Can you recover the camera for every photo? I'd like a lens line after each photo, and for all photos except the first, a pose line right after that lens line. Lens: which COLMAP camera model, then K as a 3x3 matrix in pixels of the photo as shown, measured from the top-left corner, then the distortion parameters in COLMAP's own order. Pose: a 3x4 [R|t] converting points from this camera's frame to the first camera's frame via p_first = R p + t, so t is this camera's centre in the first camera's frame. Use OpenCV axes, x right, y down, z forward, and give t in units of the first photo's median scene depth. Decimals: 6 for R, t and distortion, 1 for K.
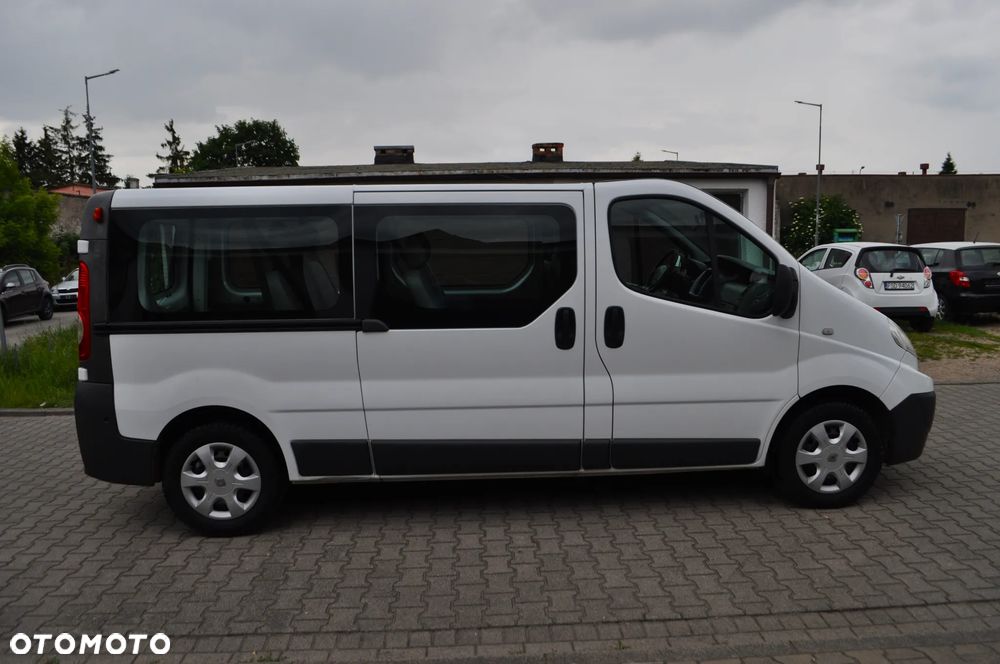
lens RADIAL K [[789.7, 0, 497.4], [0, 789.7, 353.3], [0, 0, 1]] dist [-0.089703, 0.018485]
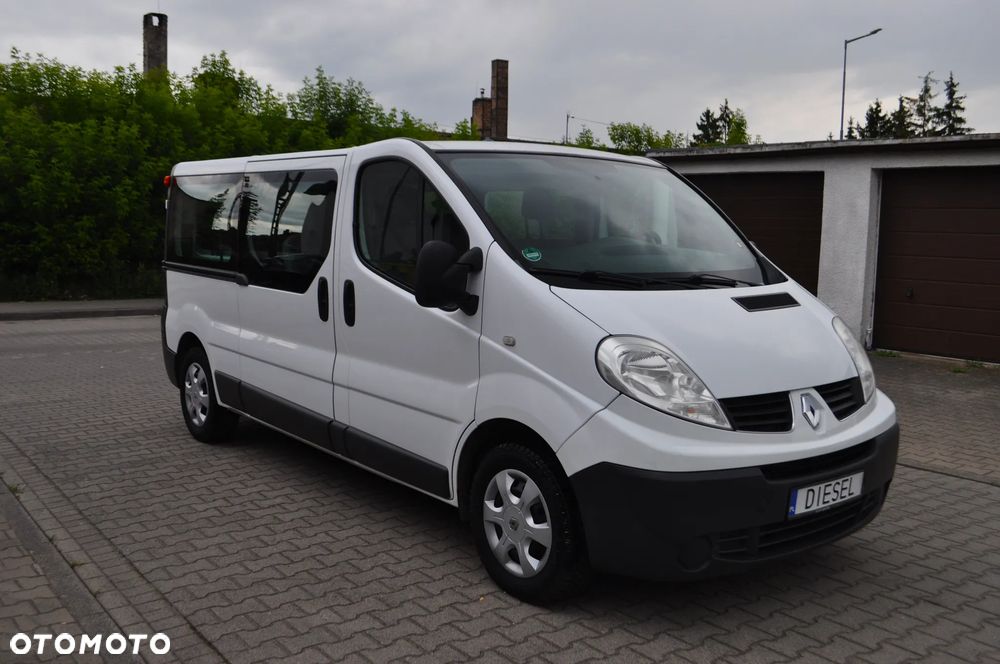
lens RADIAL K [[952.5, 0, 500.0], [0, 952.5, 340.2], [0, 0, 1]] dist [-0.065488, 0.000000]
pose [[0.574795, 0.130335, -0.807851, 1.122849], [-0.154396, 0.986776, 0.049348, -0.070409], [0.803600, 0.096364, 0.587317, 0.485732]]
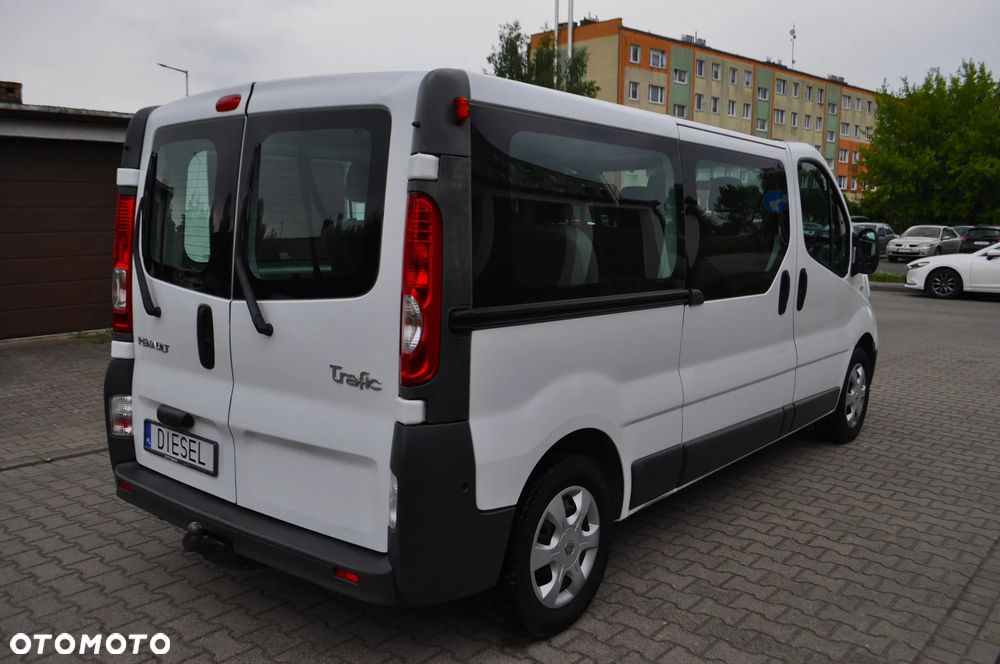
lens RADIAL K [[877.9, 0, 506.5], [0, 877.9, 348.8], [0, 0, 1]] dist [-0.064317, -0.009998]
pose [[0.660978, -0.086610, 0.745391, -0.903340], [0.089212, 0.995342, 0.036545, -0.030762], [-0.745084, 0.042342, 0.665625, 0.537276]]
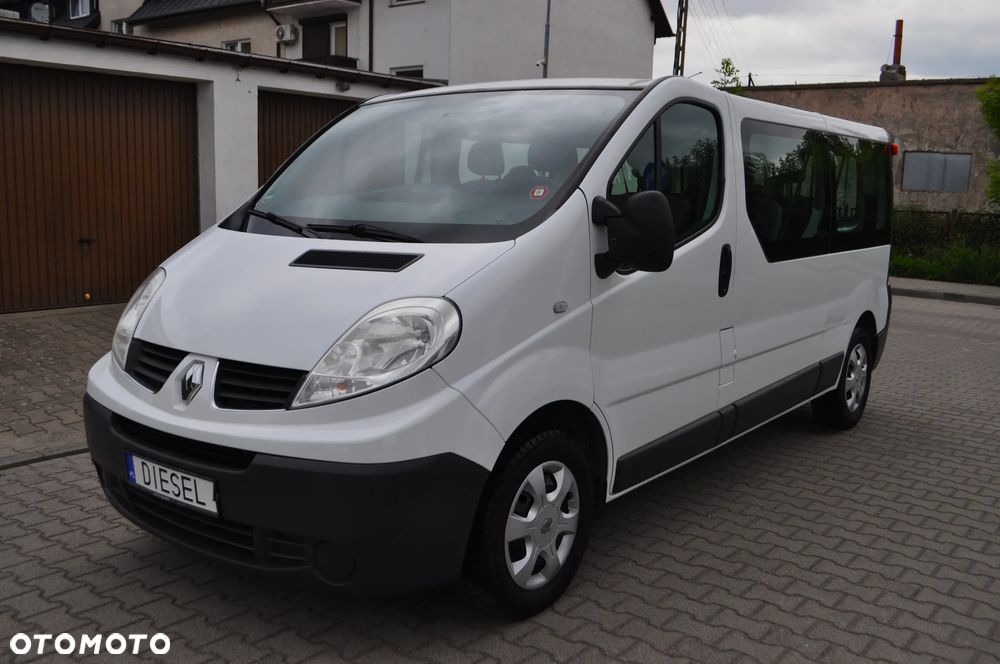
lens RADIAL K [[952.5, 0, 510.2], [0, 952.5, 332.6], [0, 0, 1]] dist [-0.065488, 0.000000]
pose [[-0.639431, 0.118440, -0.759671, 0.978773], [-0.127605, 0.958011, 0.256771, -0.254227], [0.758186, 0.261125, -0.597468, 1.812565]]
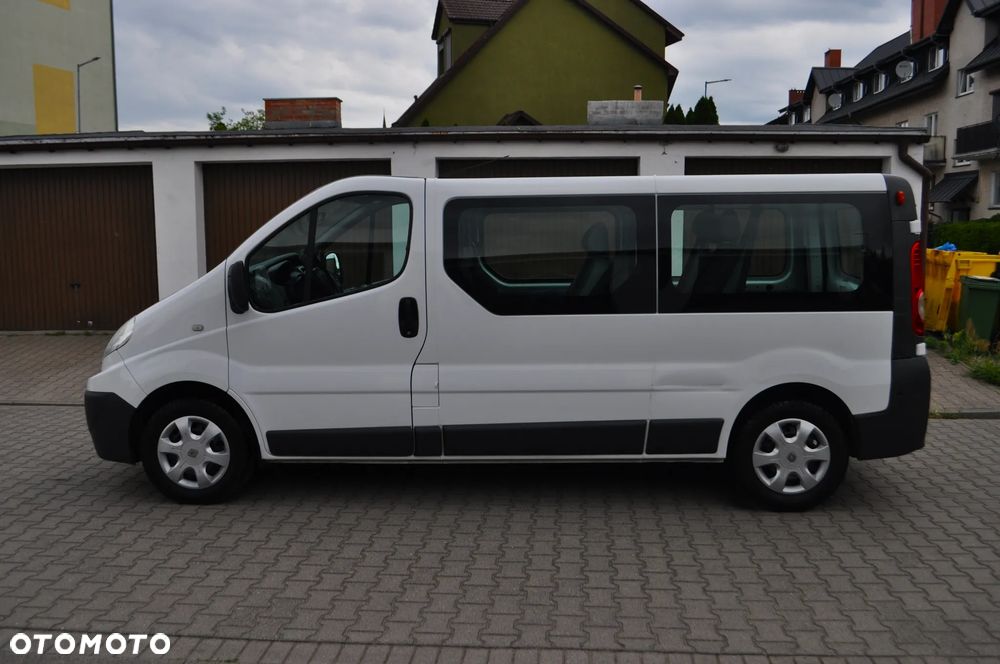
lens RADIAL K [[952.5, 0, 503.5], [0, 952.5, 341.1], [0, 0, 1]] dist [-0.065488, 0.000000]
pose [[-0.993805, 0.012516, 0.110434, -0.140417], [0.042011, 0.962222, 0.269006, -0.394801], [-0.102895, 0.271979, -0.956786, 2.565986]]
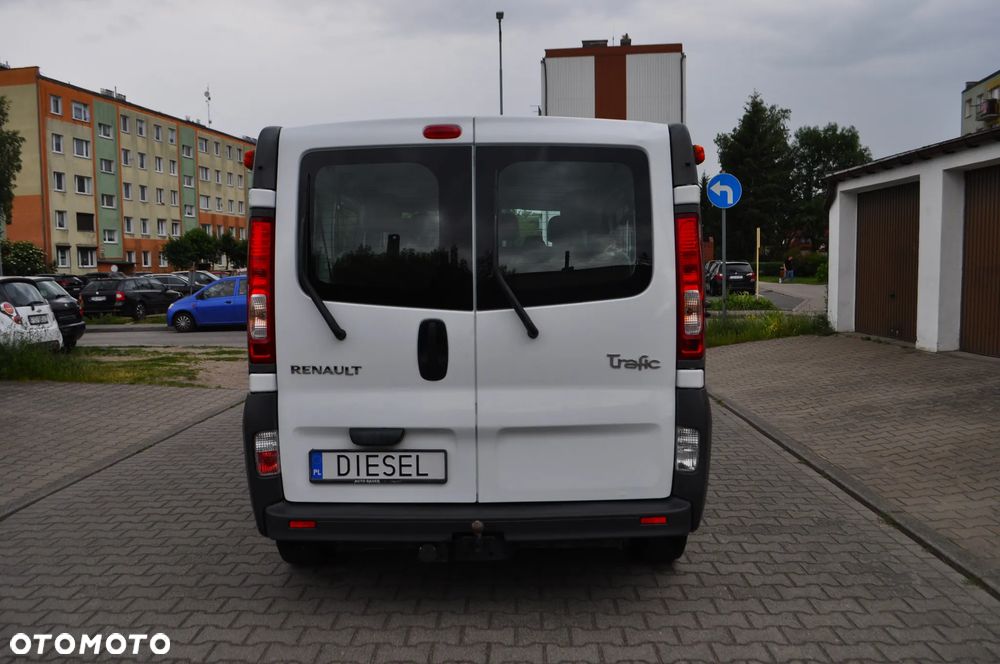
lens RADIAL K [[846.1, 0, 511.7], [0, 846.1, 353.4], [0, 0, 1]] dist [-0.076502, -0.004186]
pose [[0.050109, -0.081845, 0.995385, -1.248914], [0.163208, 0.983911, 0.072685, -0.074867], [-0.985318, 0.158812, 0.062661, 1.076971]]
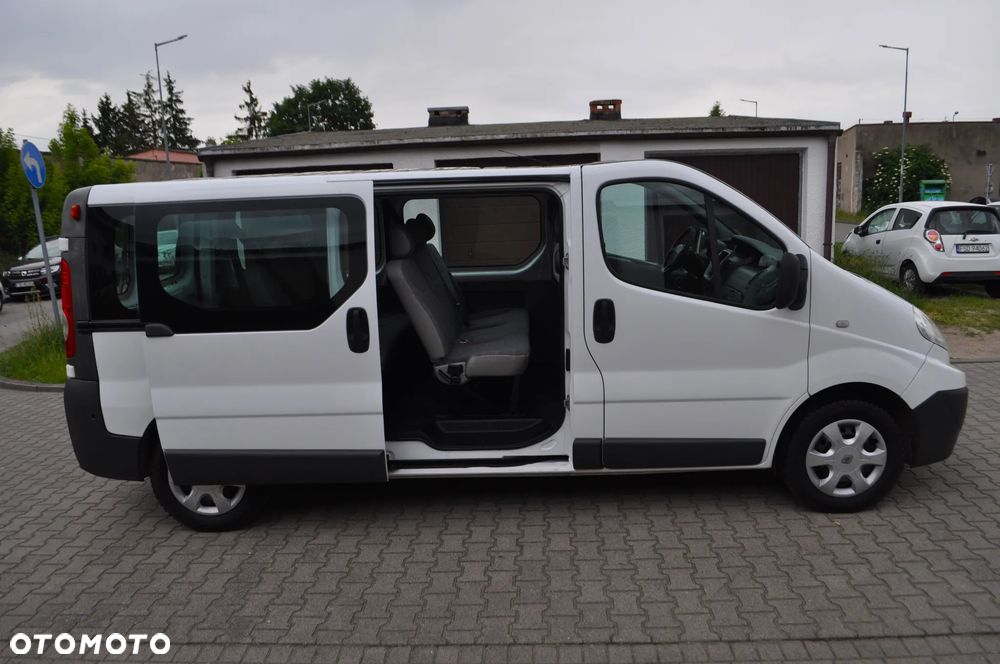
lens RADIAL K [[789.7, 0, 504.6], [0, 789.7, 352.1], [0, 0, 1]] dist [-0.089703, 0.018485]
pose [[0.995725, -0.001065, -0.092363, 0.114710], [0.006238, 0.998426, 0.055740, -0.048271], [0.092158, -0.056078, 0.994164, 0.054230]]
